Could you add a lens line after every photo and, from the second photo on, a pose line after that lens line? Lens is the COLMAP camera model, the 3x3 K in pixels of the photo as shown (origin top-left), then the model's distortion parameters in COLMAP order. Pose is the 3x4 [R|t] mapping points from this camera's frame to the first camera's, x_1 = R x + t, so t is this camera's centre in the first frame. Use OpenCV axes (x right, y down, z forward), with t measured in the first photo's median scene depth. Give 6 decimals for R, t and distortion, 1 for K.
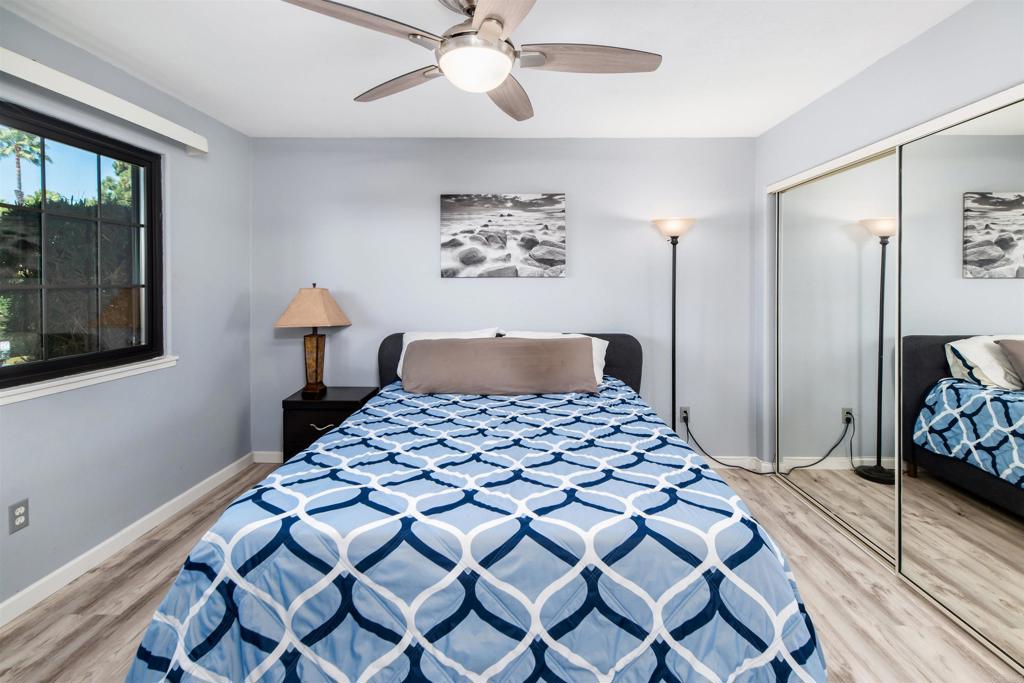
lens RADIAL K [[468.1, 0, 515.6], [0, 468.1, 282.0], [0, 0, 1]] dist [0.007214, 0.000104]
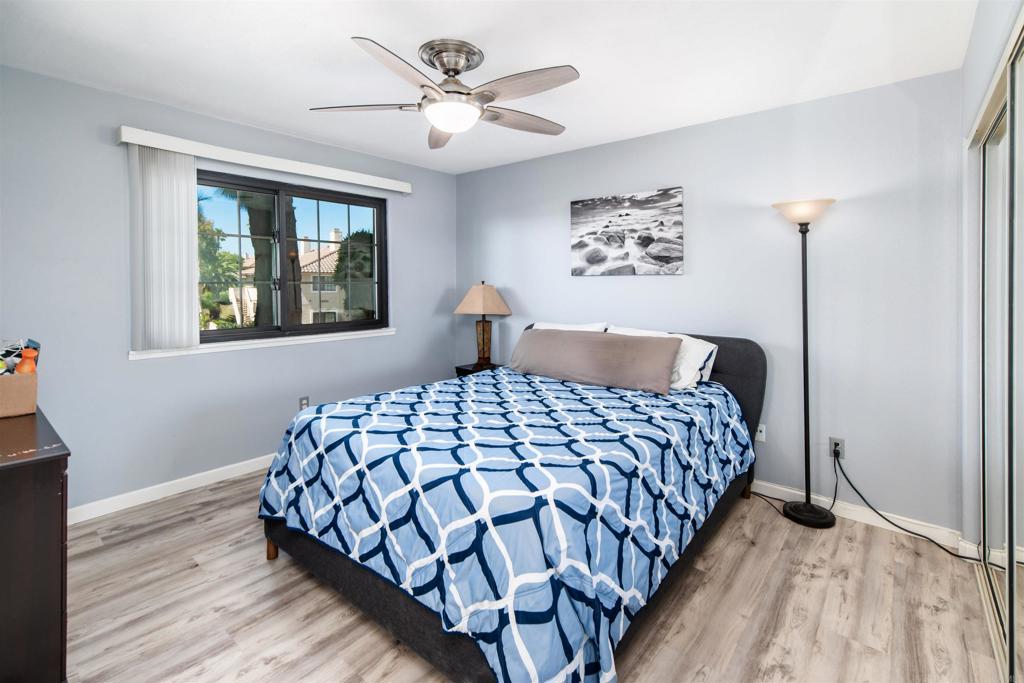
lens RADIAL K [[468.1, 0, 515.6], [0, 468.1, 282.0], [0, 0, 1]] dist [0.007214, 0.000104]
pose [[0.775975, 0.001233, -0.630762, 0.445098], [0.000722, 0.999996, 0.002843, 0.001883], [0.630763, -0.002662, 0.775971, 0.048882]]
